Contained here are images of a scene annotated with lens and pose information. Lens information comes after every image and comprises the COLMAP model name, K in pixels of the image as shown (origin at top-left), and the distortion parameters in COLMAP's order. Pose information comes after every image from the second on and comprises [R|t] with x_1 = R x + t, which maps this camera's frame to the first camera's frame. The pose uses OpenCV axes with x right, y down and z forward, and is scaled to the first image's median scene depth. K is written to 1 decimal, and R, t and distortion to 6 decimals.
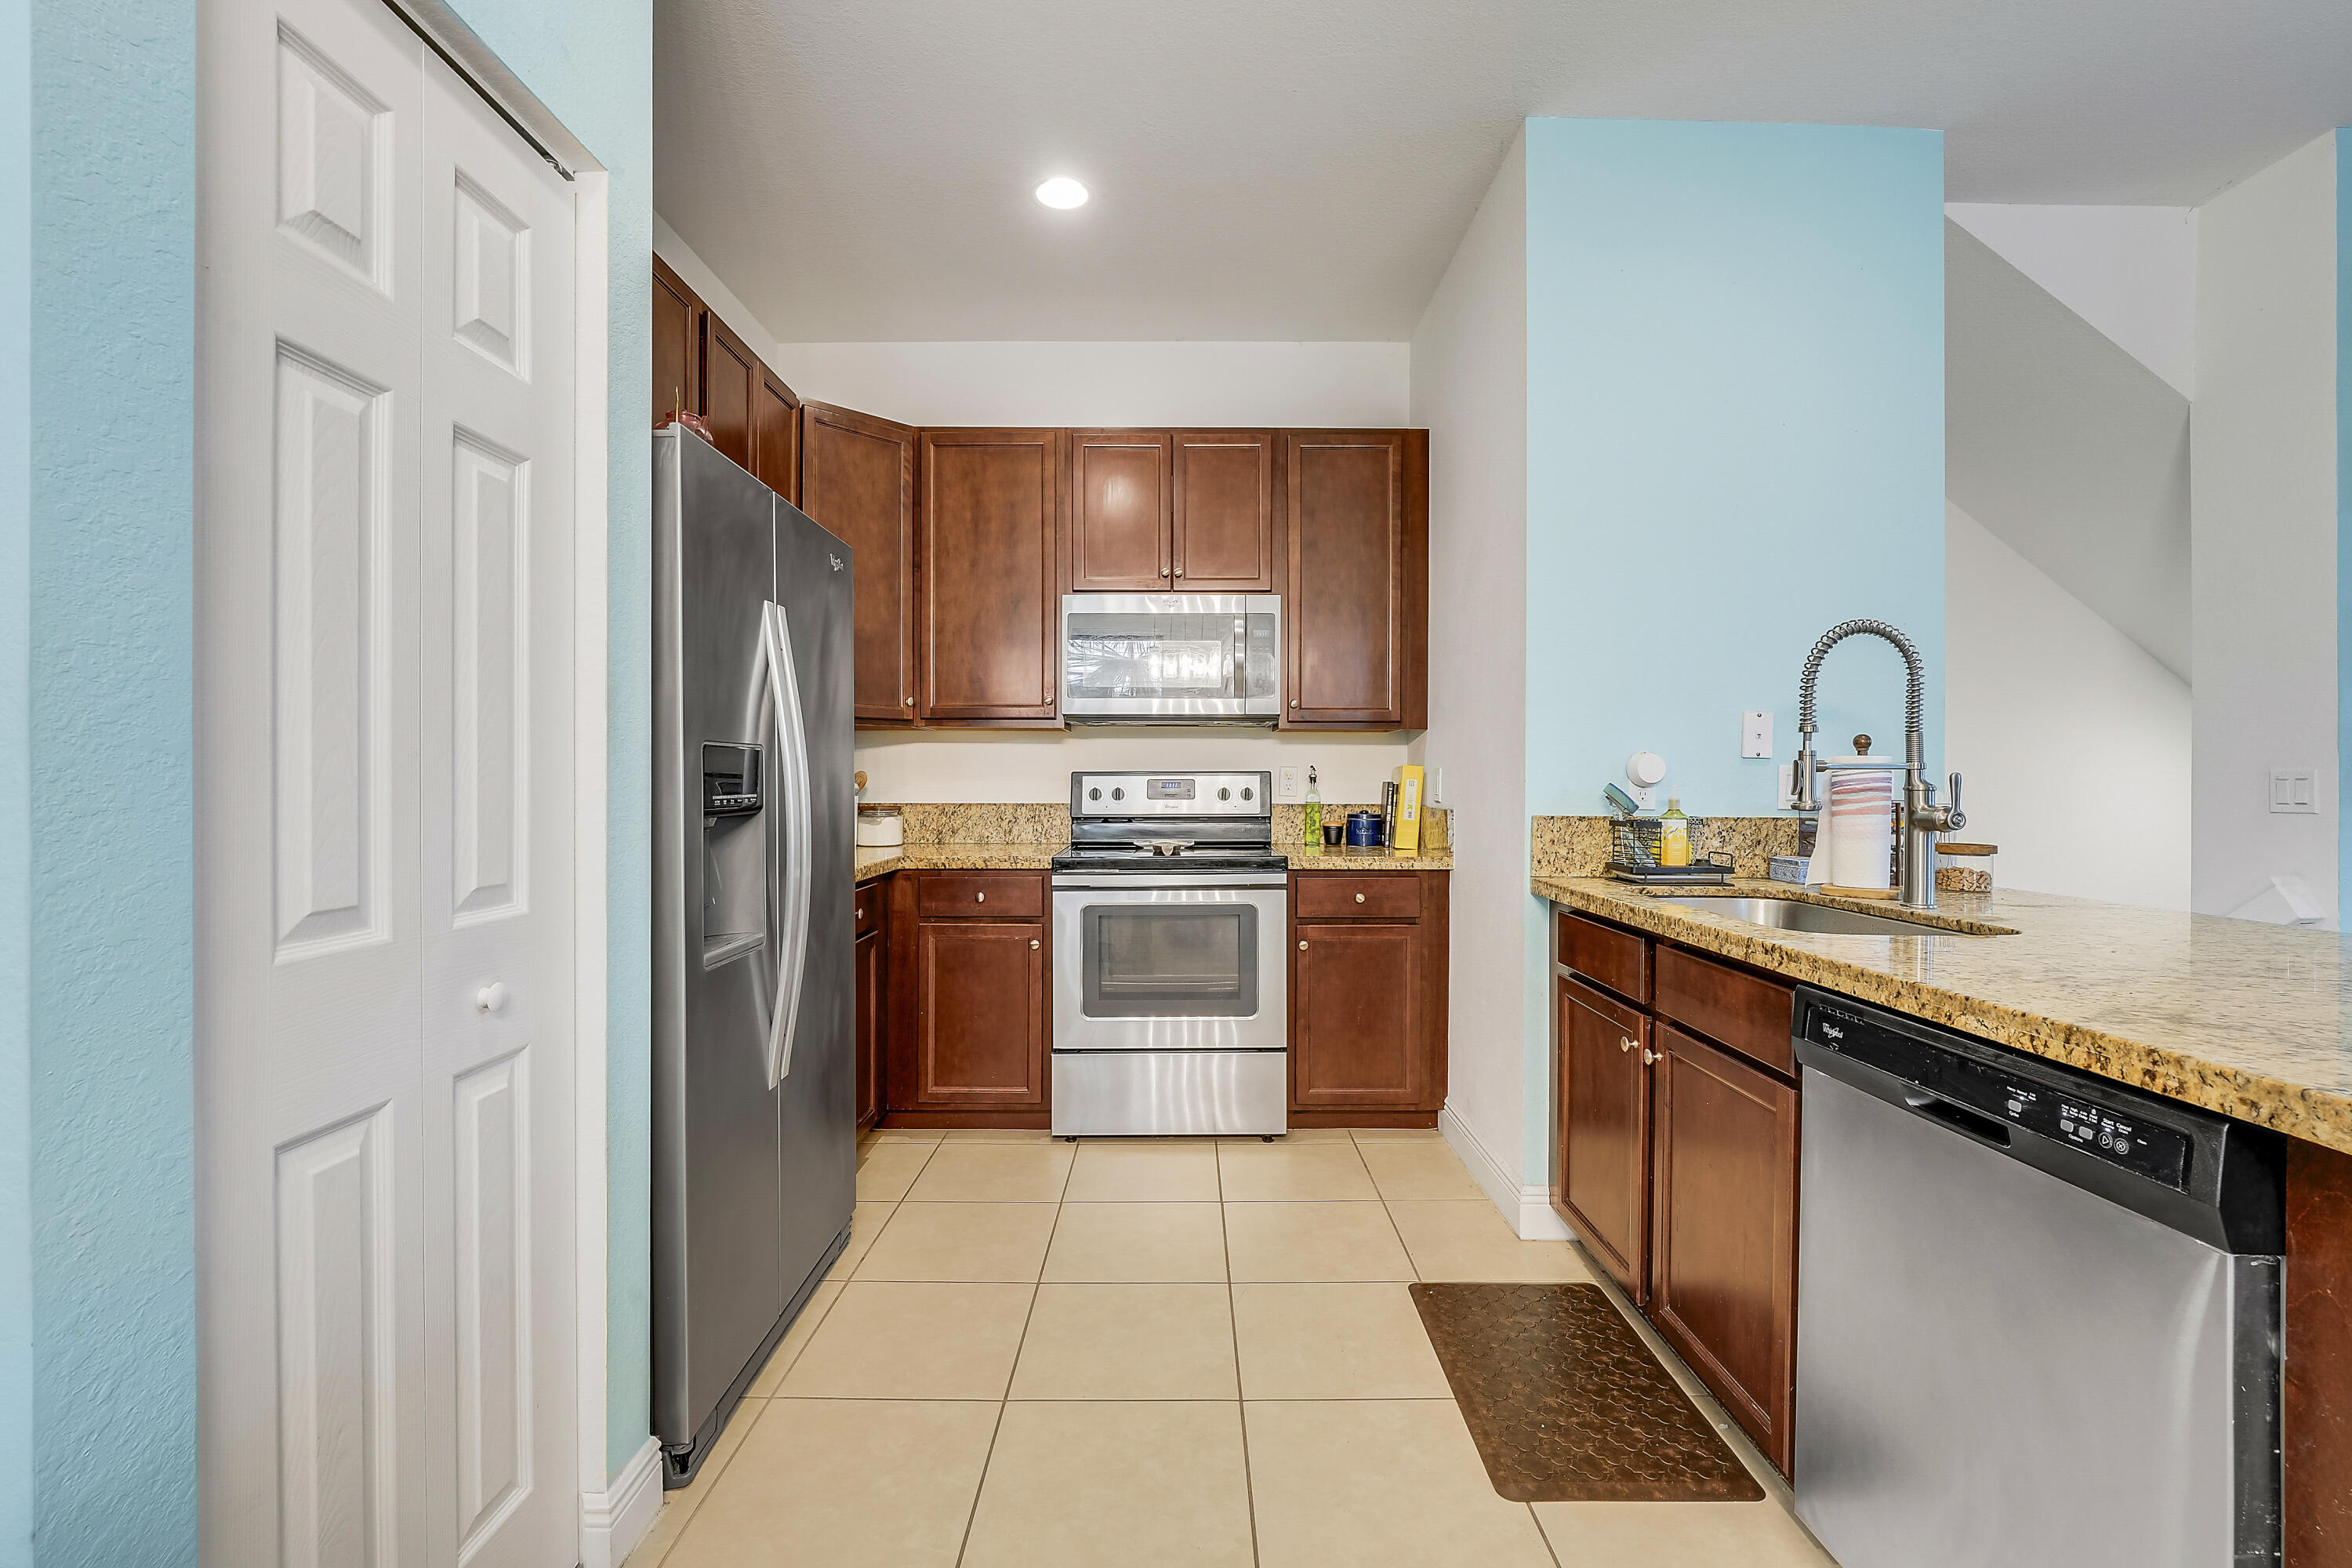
lens RADIAL K [[993.9, 0, 1174.1], [0, 993.9, 777.8], [0, 0, 1]] dist [-0.031367, 0.000144]
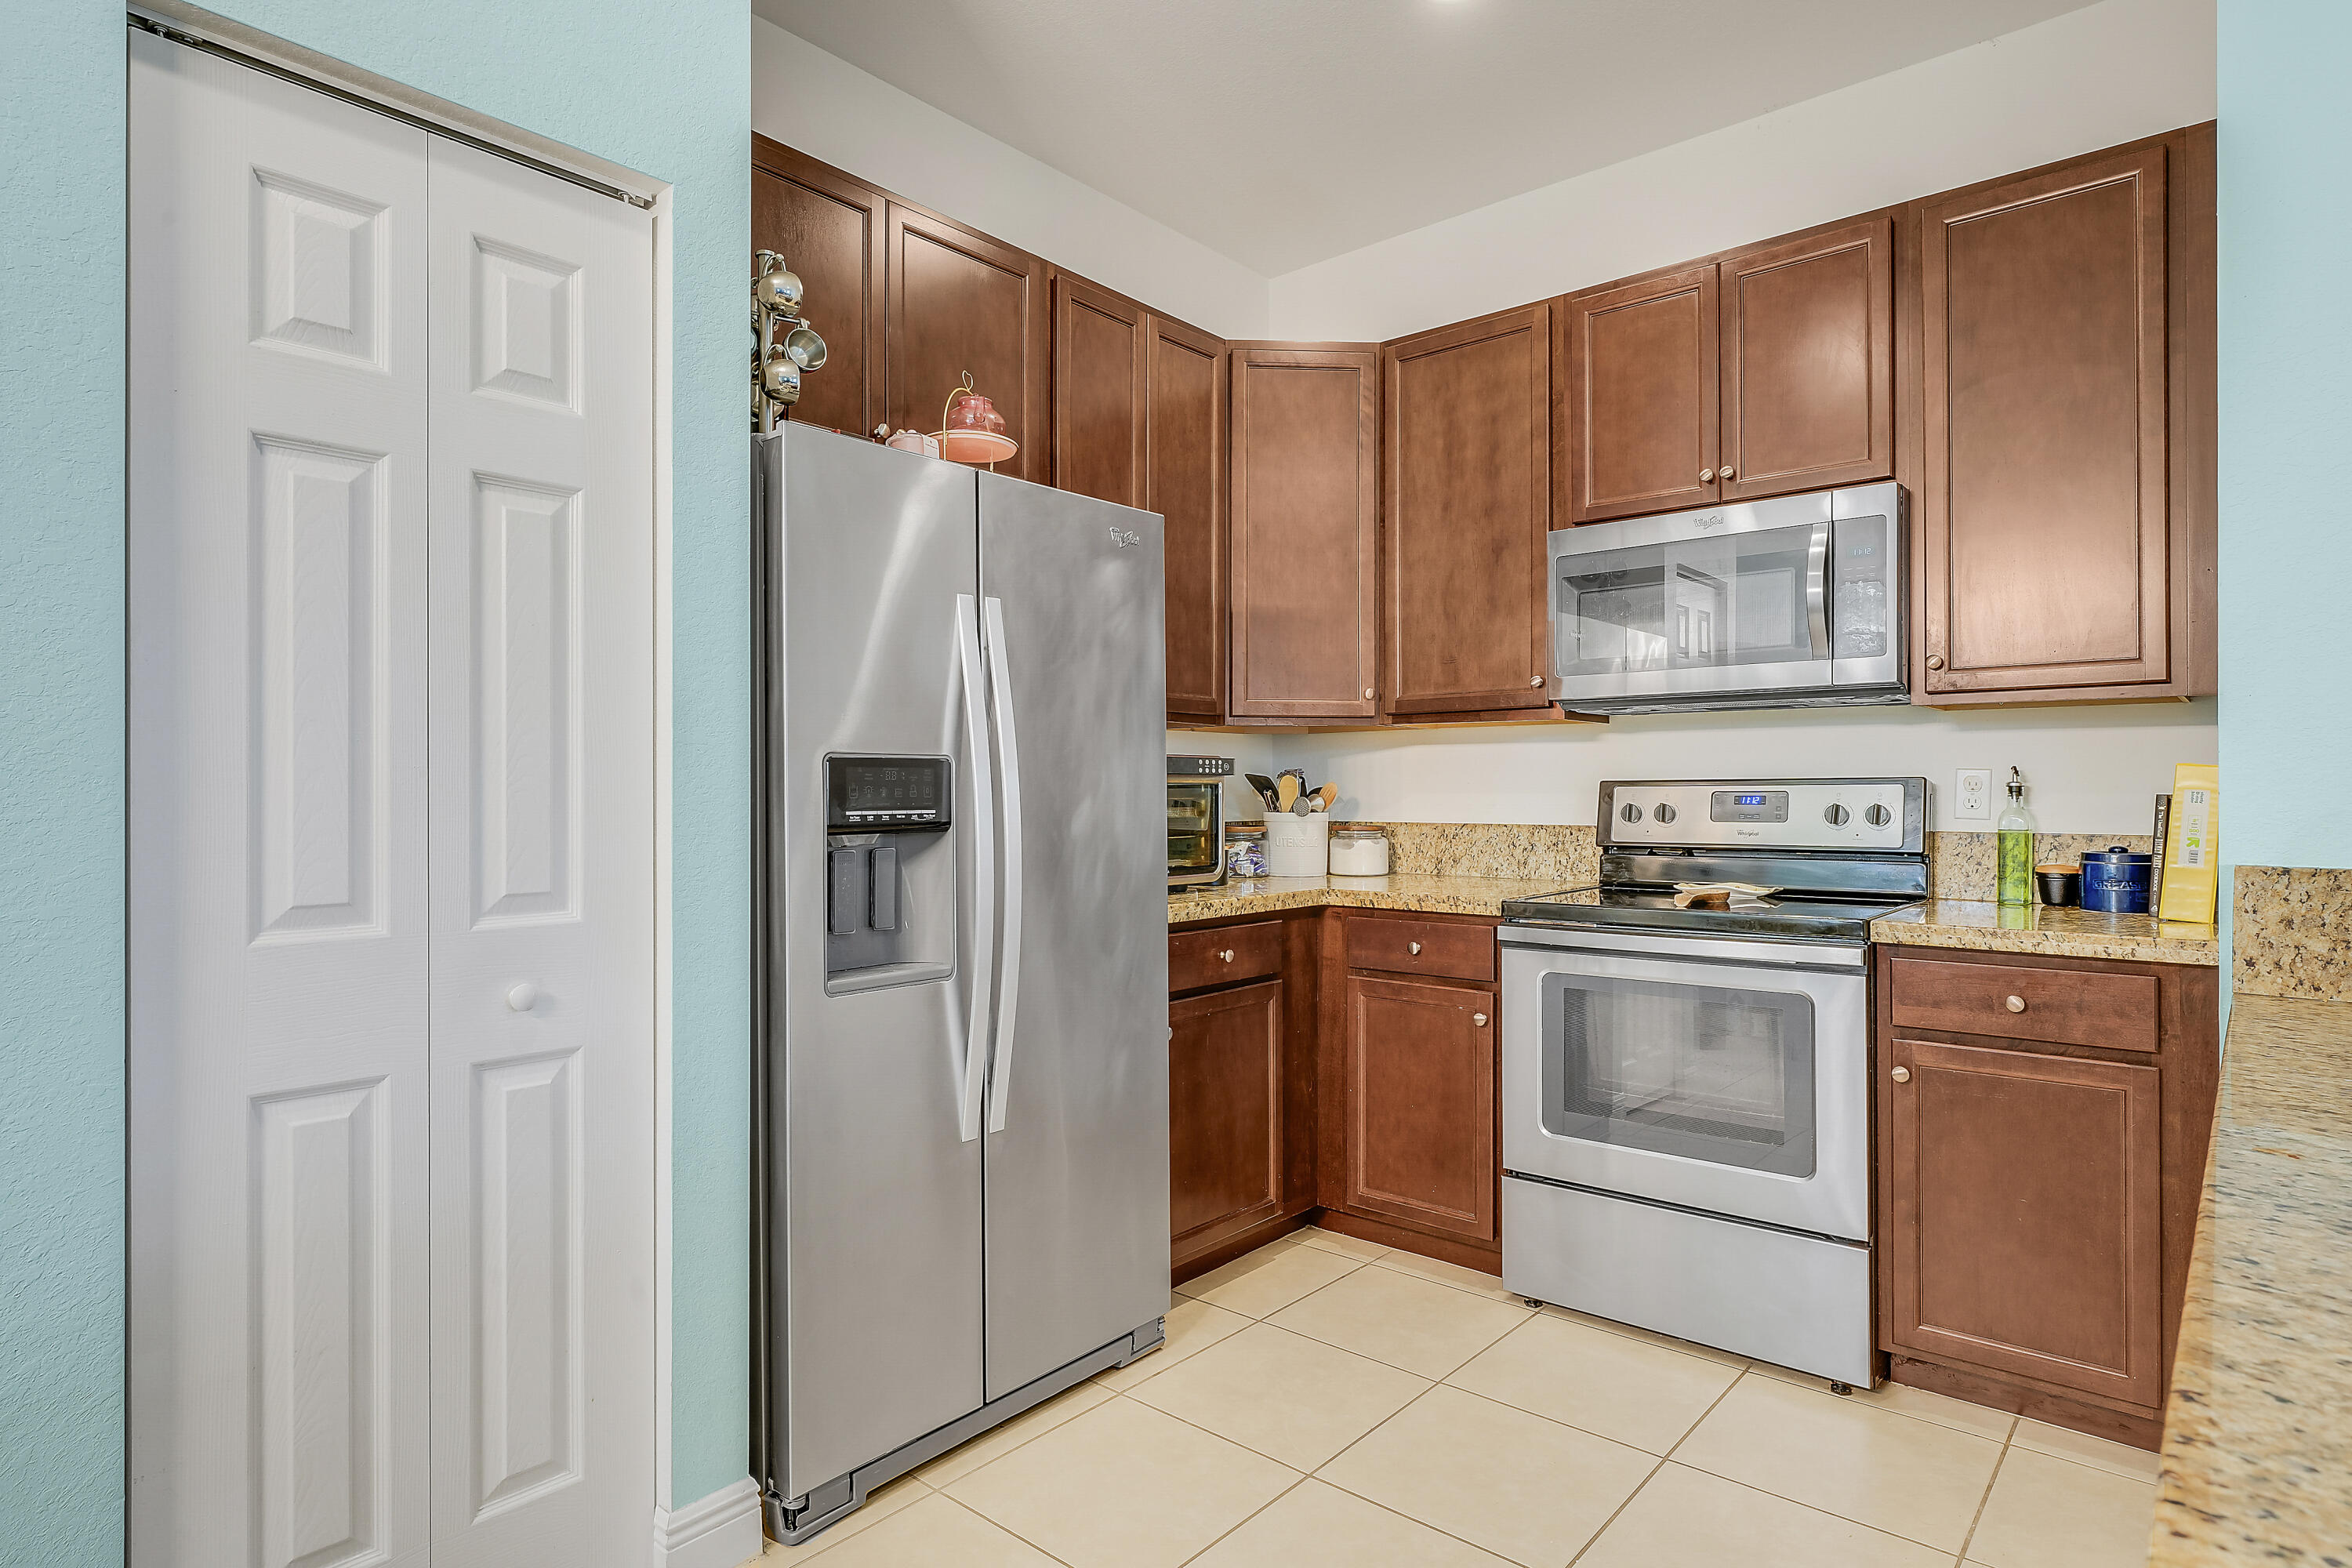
lens RADIAL K [[1240.5, 0, 1176.0], [0, 1240.5, 784.0], [0, 0, 1]] dist [-0.004264, -0.000877]
pose [[0.759800, -0.006405, -0.650125, 0.277970], [0.003404, 0.999977, -0.005874, 0.000293], [0.650148, 0.002250, 0.759804, 0.163023]]
